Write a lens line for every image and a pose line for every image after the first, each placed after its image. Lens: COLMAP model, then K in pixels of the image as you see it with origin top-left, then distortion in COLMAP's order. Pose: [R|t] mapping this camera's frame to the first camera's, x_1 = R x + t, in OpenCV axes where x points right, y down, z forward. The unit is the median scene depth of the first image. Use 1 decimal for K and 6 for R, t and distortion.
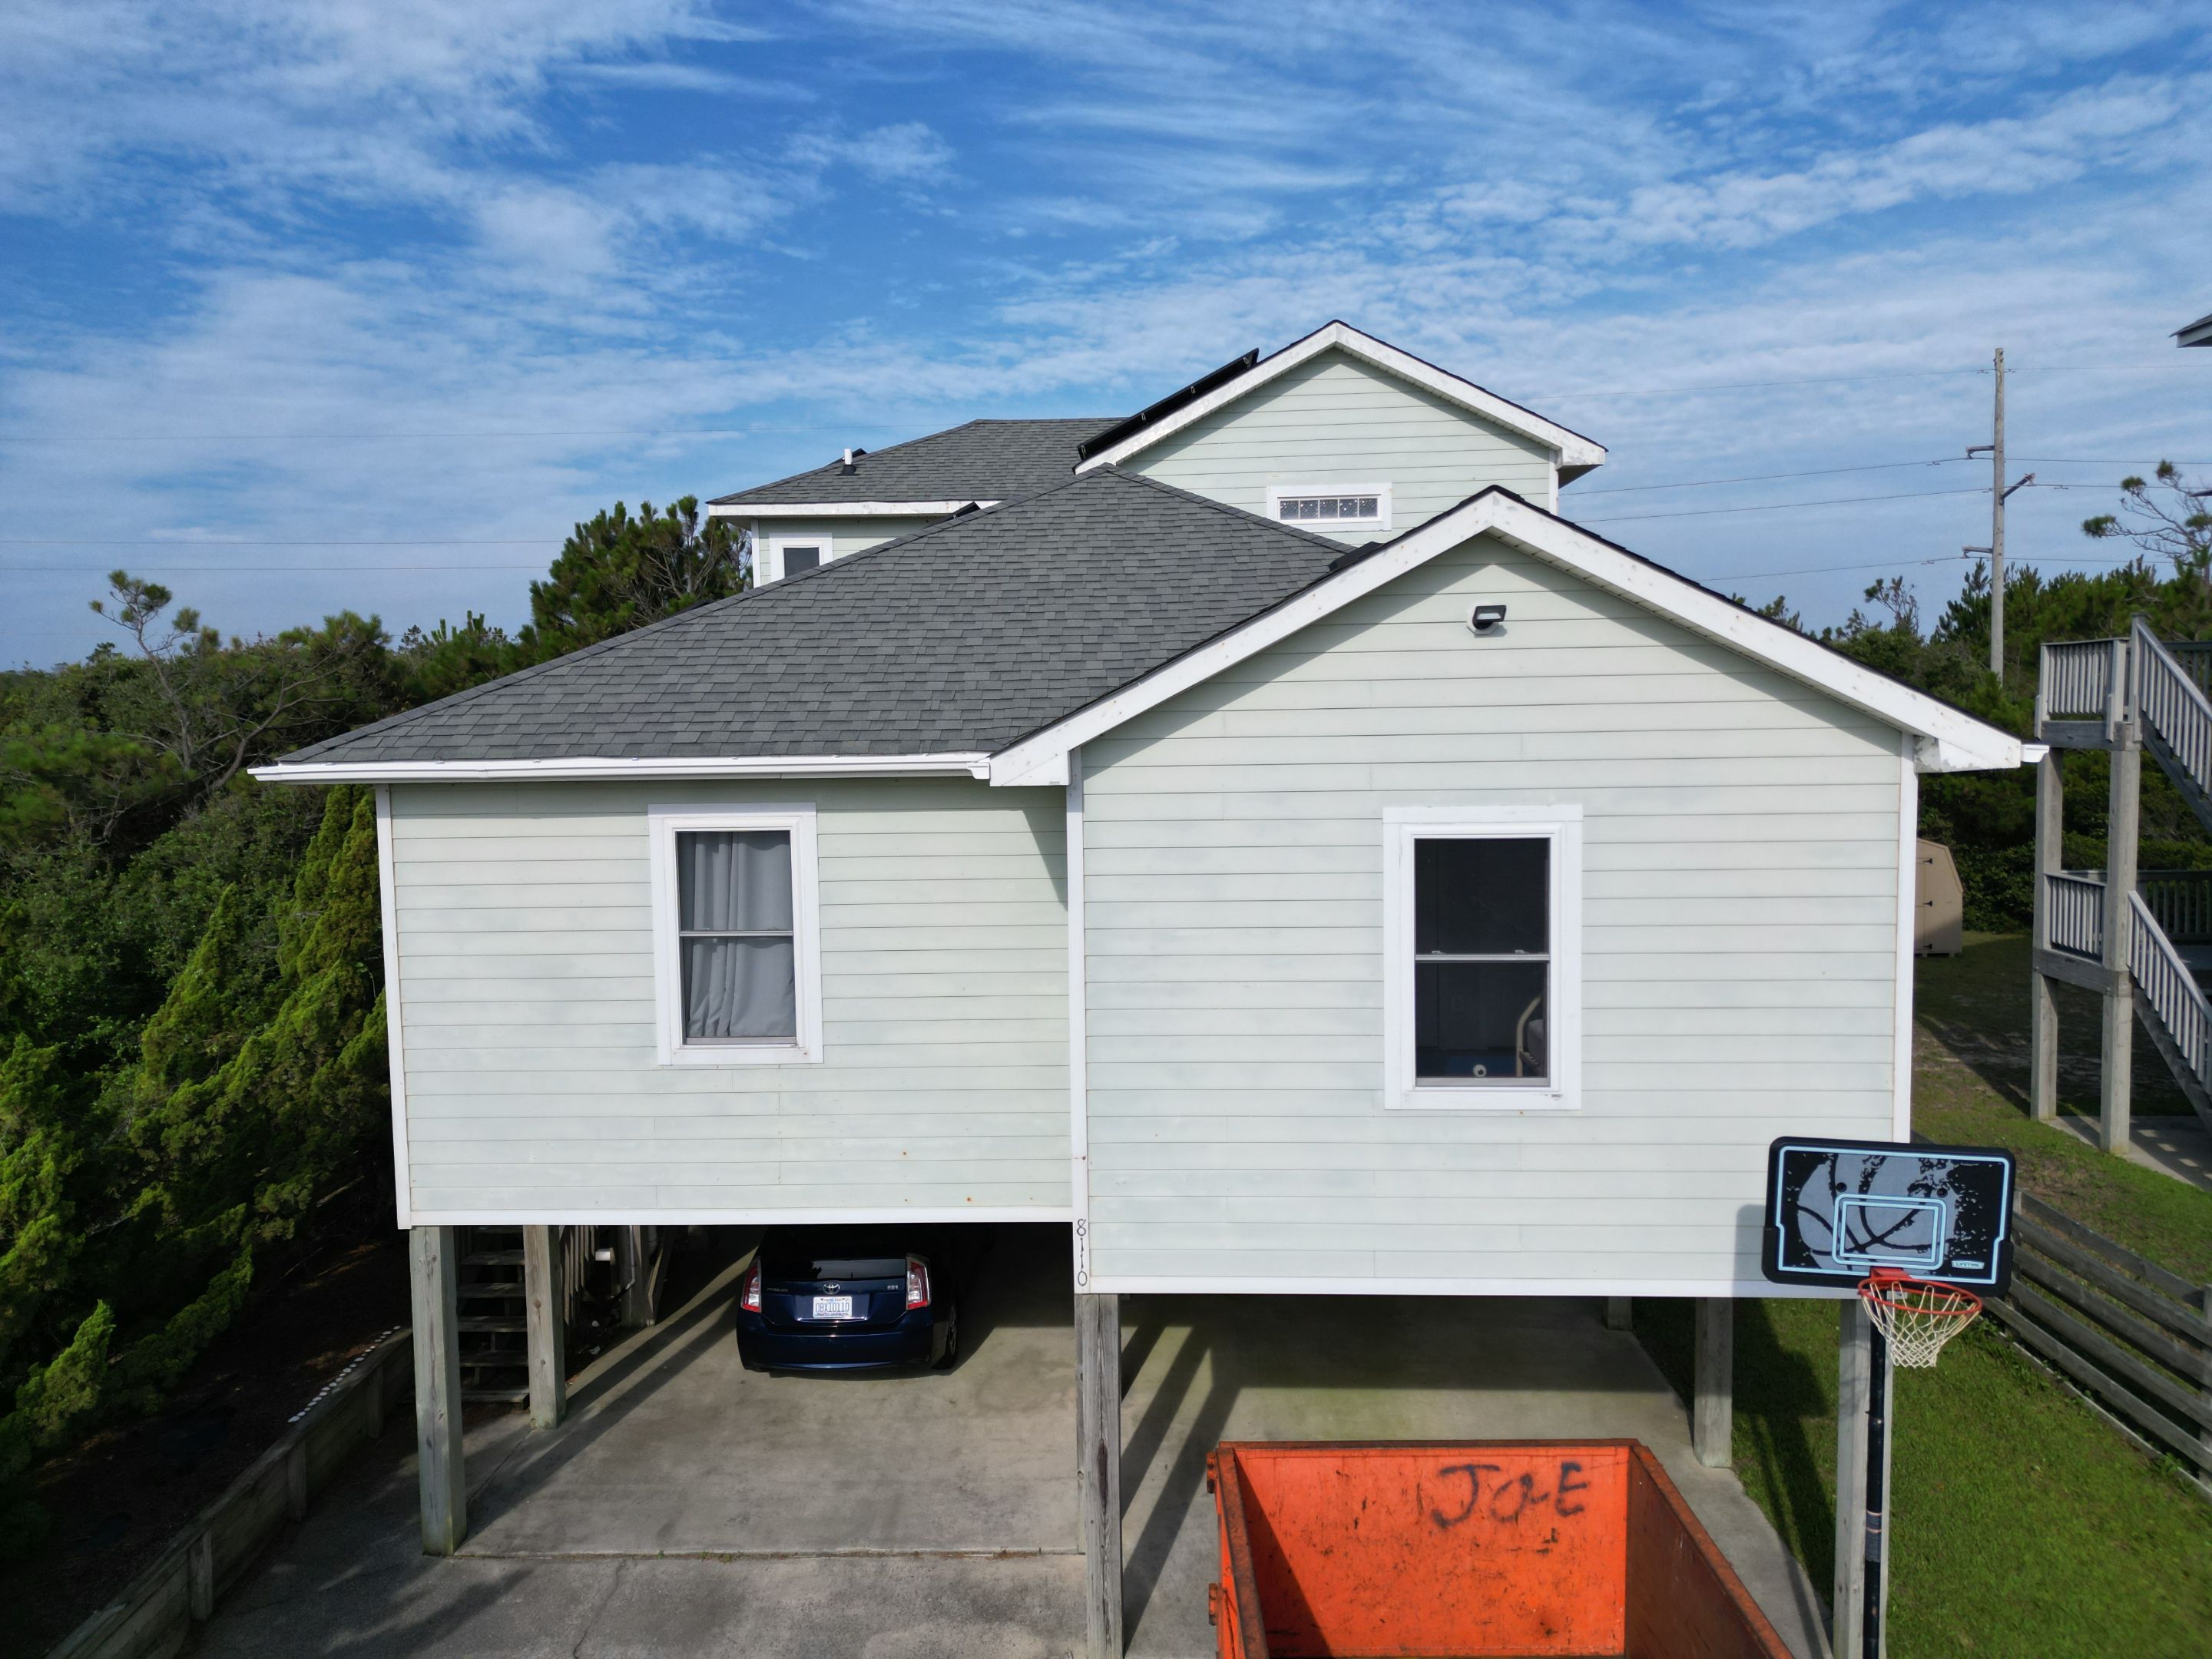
lens RADIAL K [[1534.8, 0, 1112.2], [0, 1534.8, 835.0], [0, 0, 1]] dist [0.060035, -0.037929]
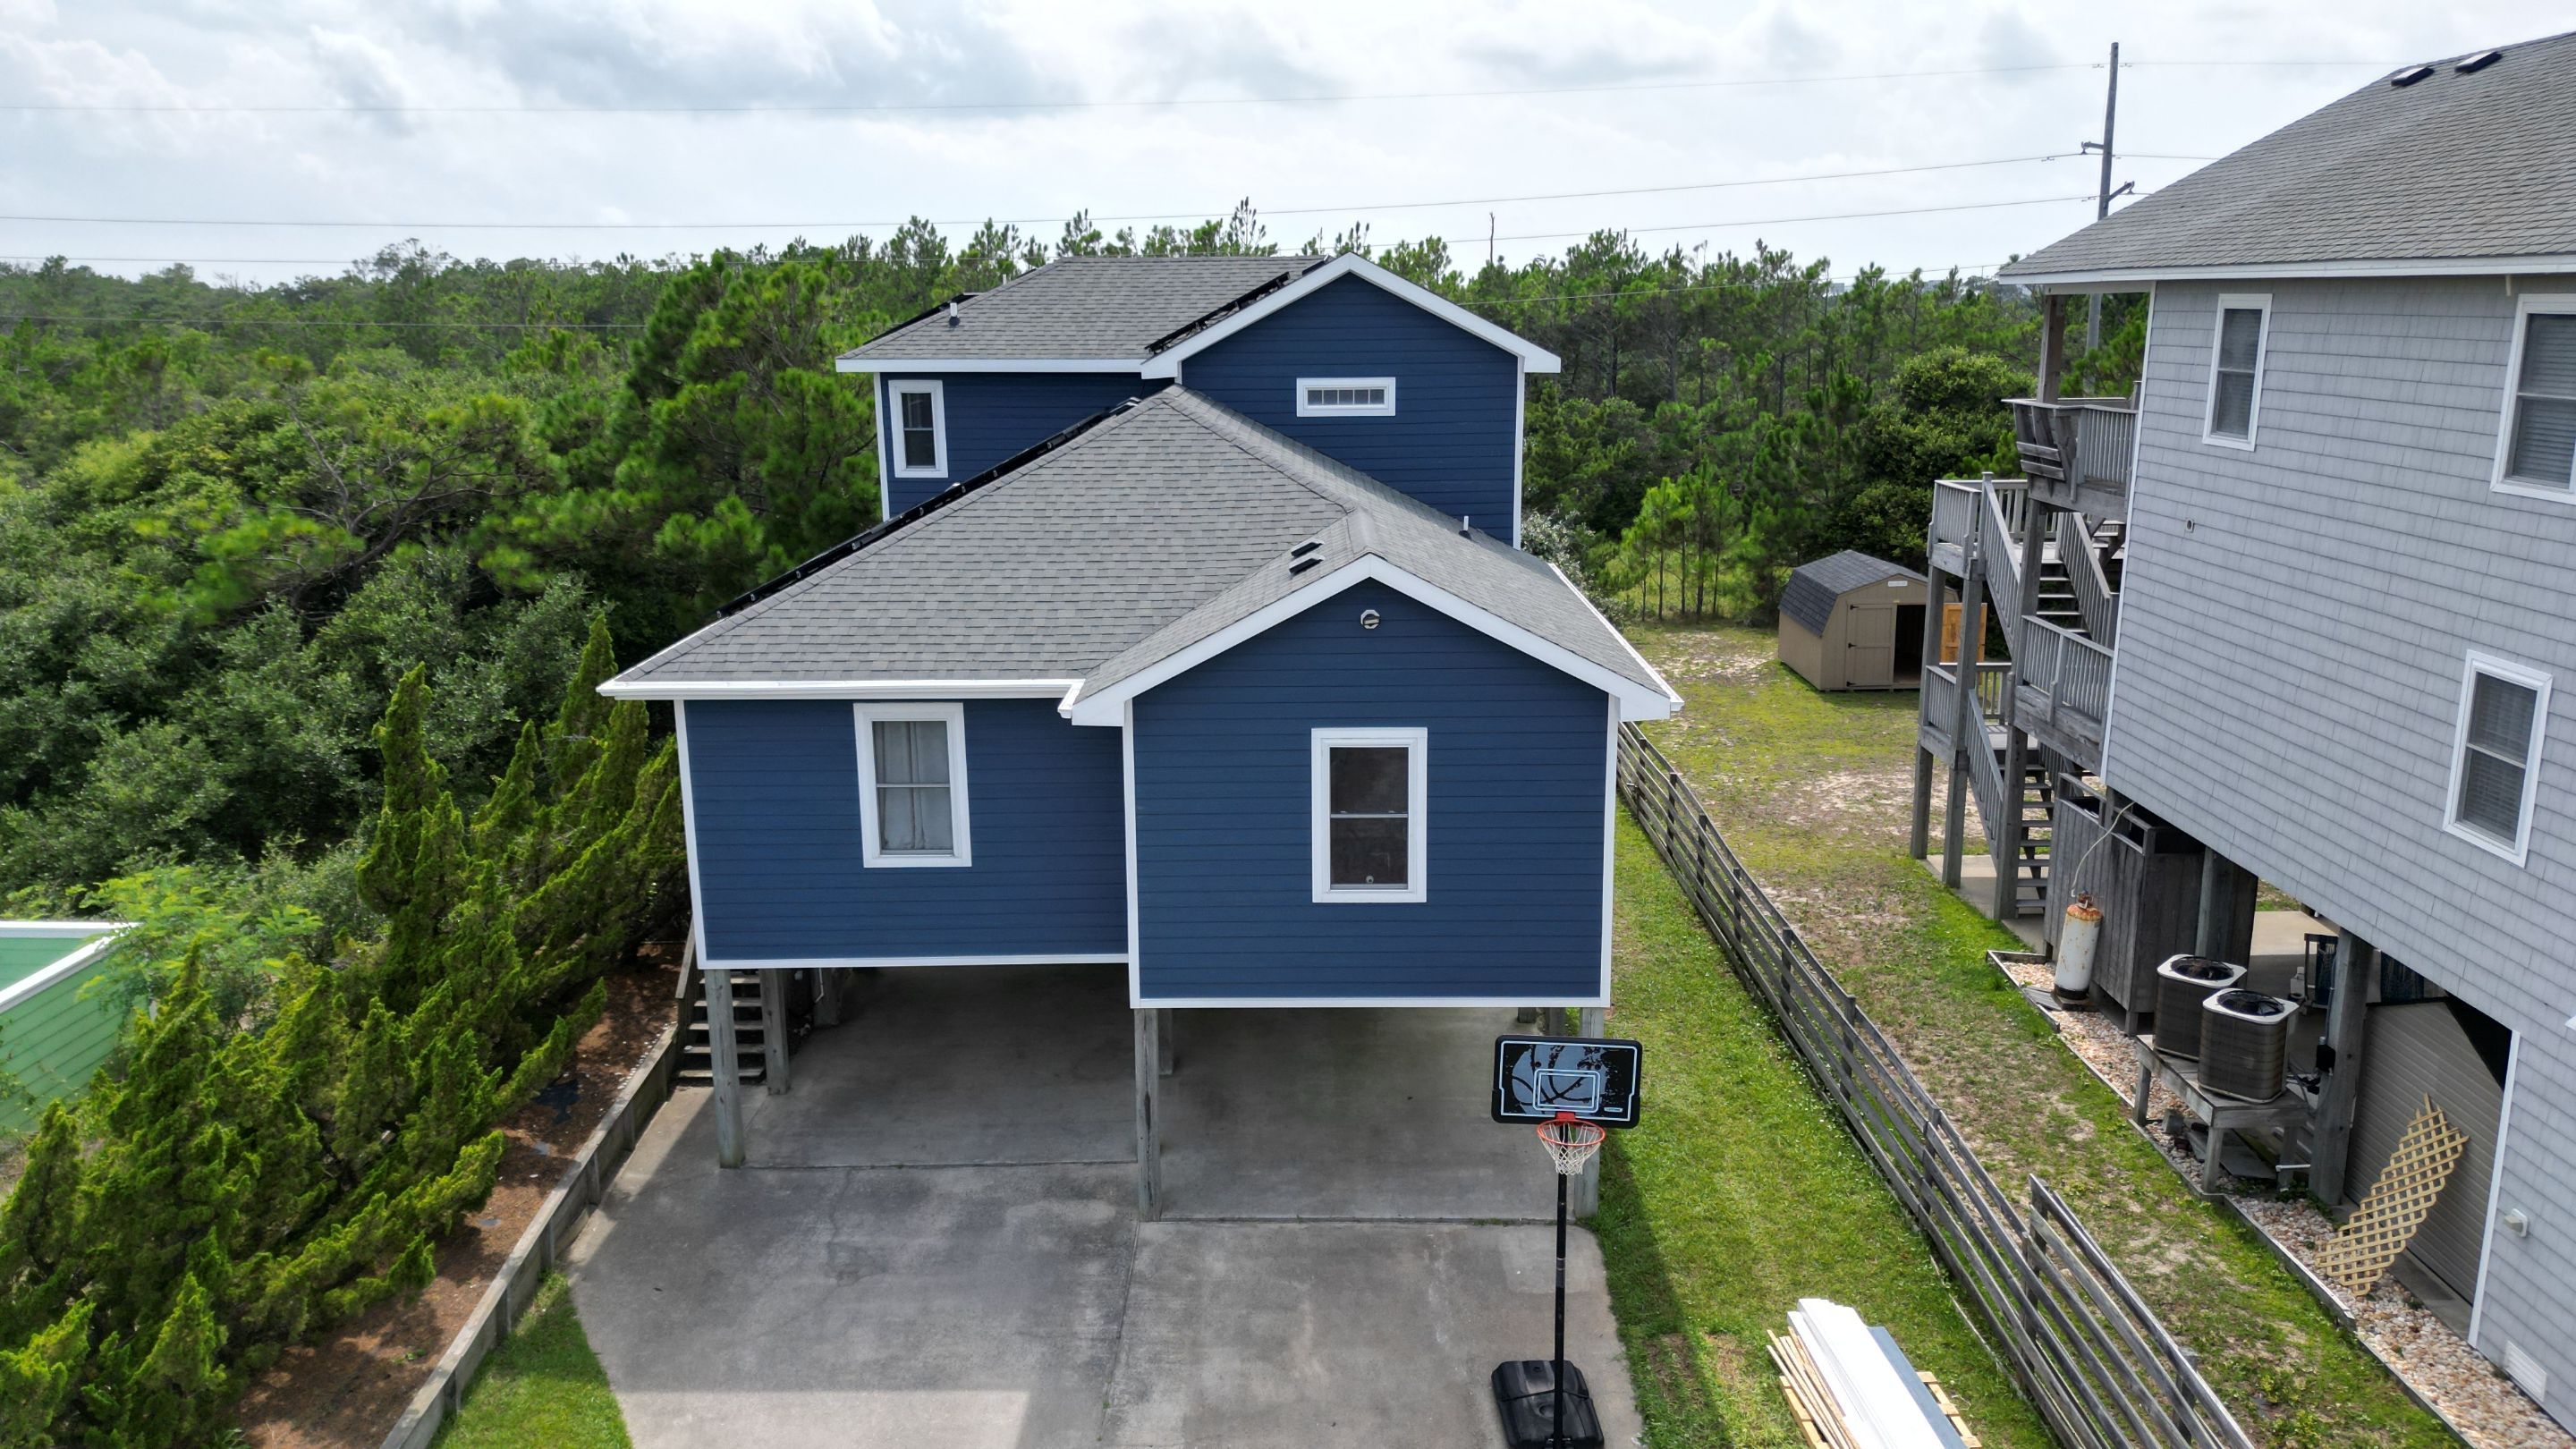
lens RADIAL K [[1803.6, 0, 1284.9], [0, 1803.6, 723.7], [0, 0, 1]] dist [0.074642, -0.078211]
pose [[0.999549, 0.000709, 0.030037, 0.074456], [-0.005080, 0.989318, 0.145682, -0.260407], [-0.029613, -0.145769, 0.988875, -0.787567]]
